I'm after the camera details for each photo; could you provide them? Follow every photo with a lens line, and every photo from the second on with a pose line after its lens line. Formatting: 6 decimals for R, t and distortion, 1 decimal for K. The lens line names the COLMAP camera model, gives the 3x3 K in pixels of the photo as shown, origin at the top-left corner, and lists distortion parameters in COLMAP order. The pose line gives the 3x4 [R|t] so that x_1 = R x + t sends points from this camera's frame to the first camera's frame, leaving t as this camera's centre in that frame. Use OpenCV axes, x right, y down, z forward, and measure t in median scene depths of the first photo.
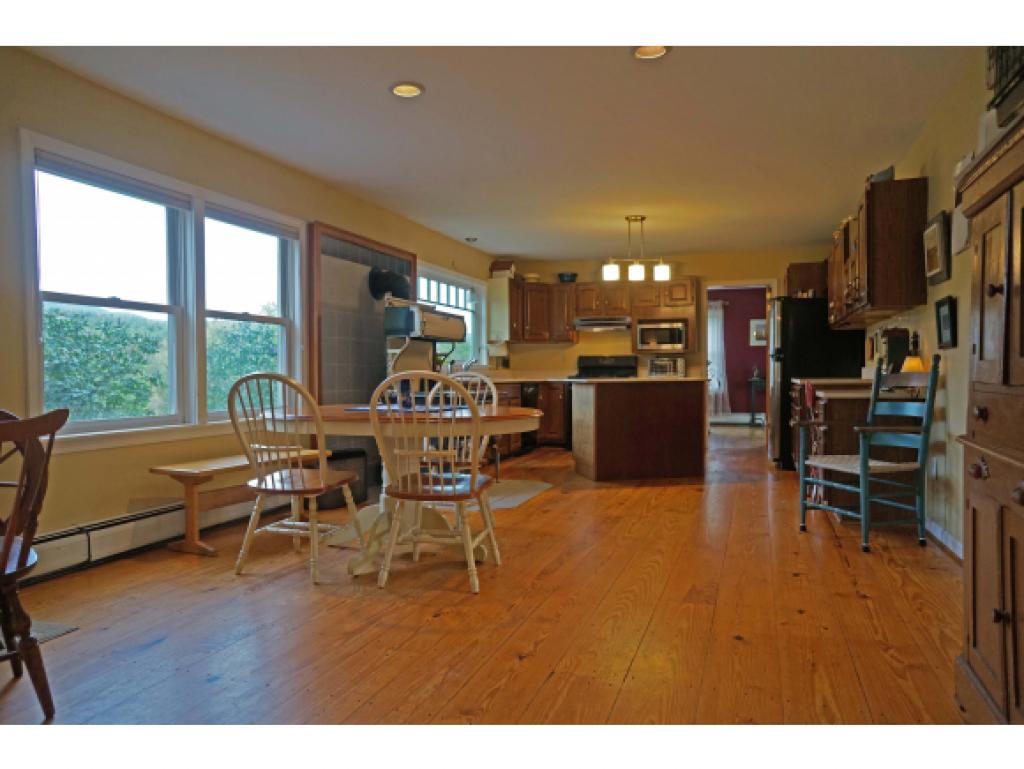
lens RADIAL K [[688.7, 0, 519.9], [0, 688.7, 385.5], [0, 0, 1]] dist [-0.053664, 0.068529]
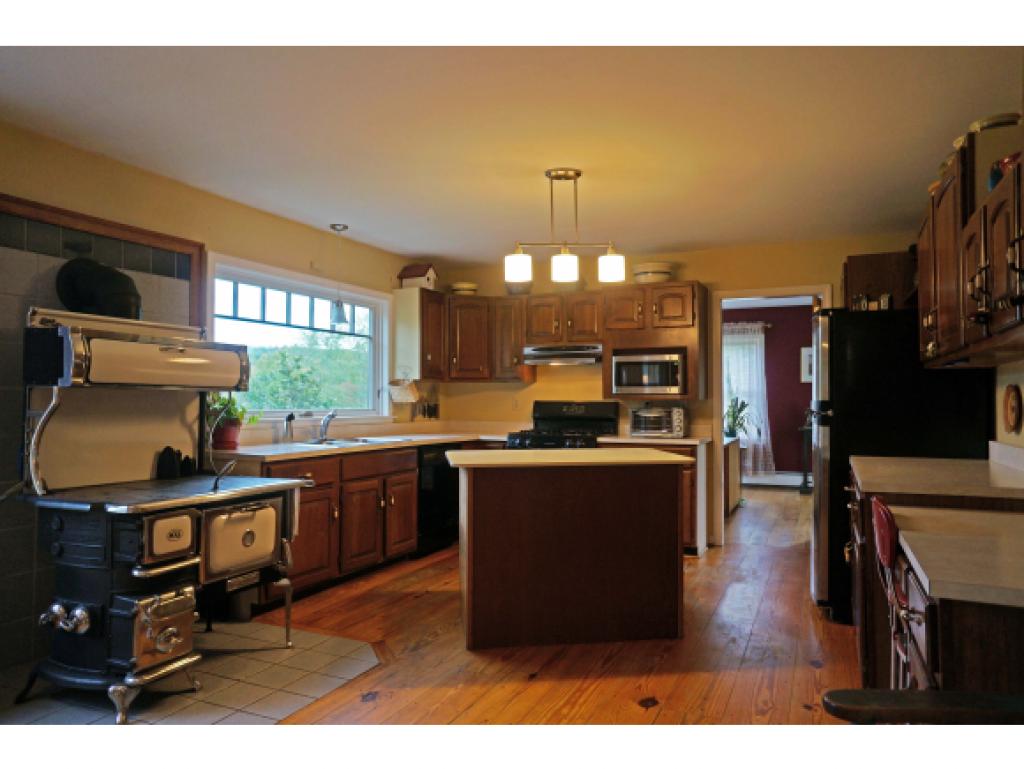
lens RADIAL K [[688.7, 0, 521.5], [0, 688.7, 385.0], [0, 0, 1]] dist [-0.053664, 0.068529]
pose [[0.996040, 0.004502, -0.088797, 0.148066], [-0.007955, 0.999225, -0.038561, -0.036097], [0.088555, 0.039115, 0.995303, 0.346906]]
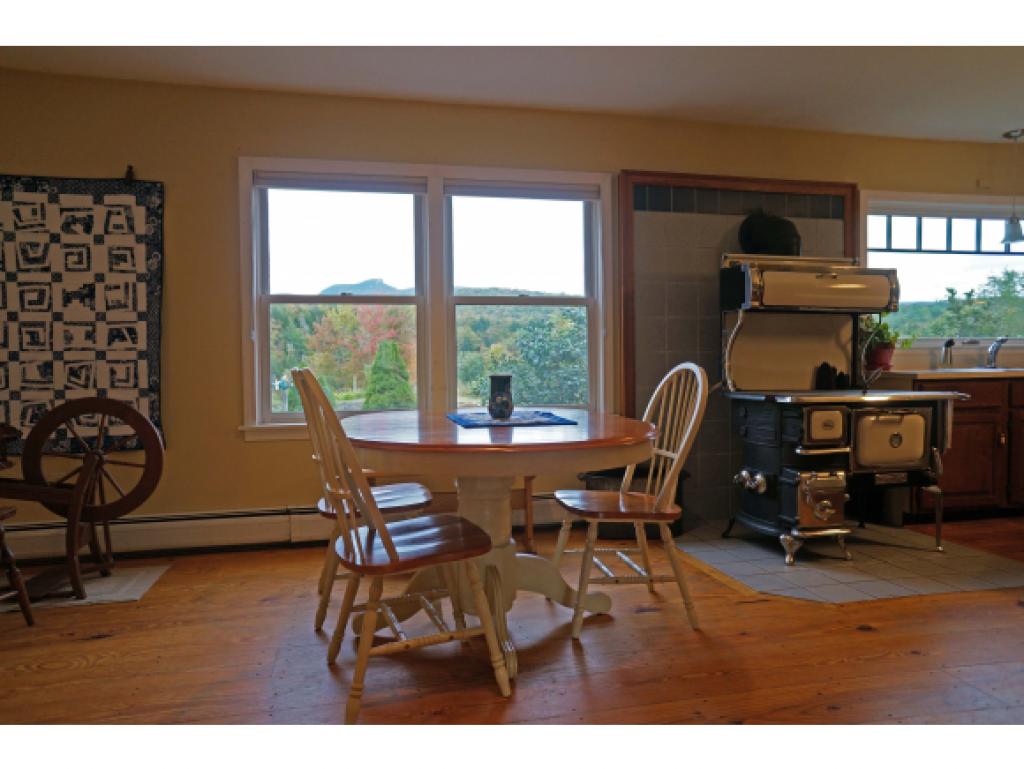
lens RADIAL K [[688.7, 0, 501.0], [0, 688.7, 377.6], [0, 0, 1]] dist [-0.053664, 0.068529]
pose [[0.521441, 0.017552, -0.853107, 0.189612], [-0.007311, 0.999844, 0.016103, -0.008922], [0.853256, -0.002159, 0.521487, 0.295153]]
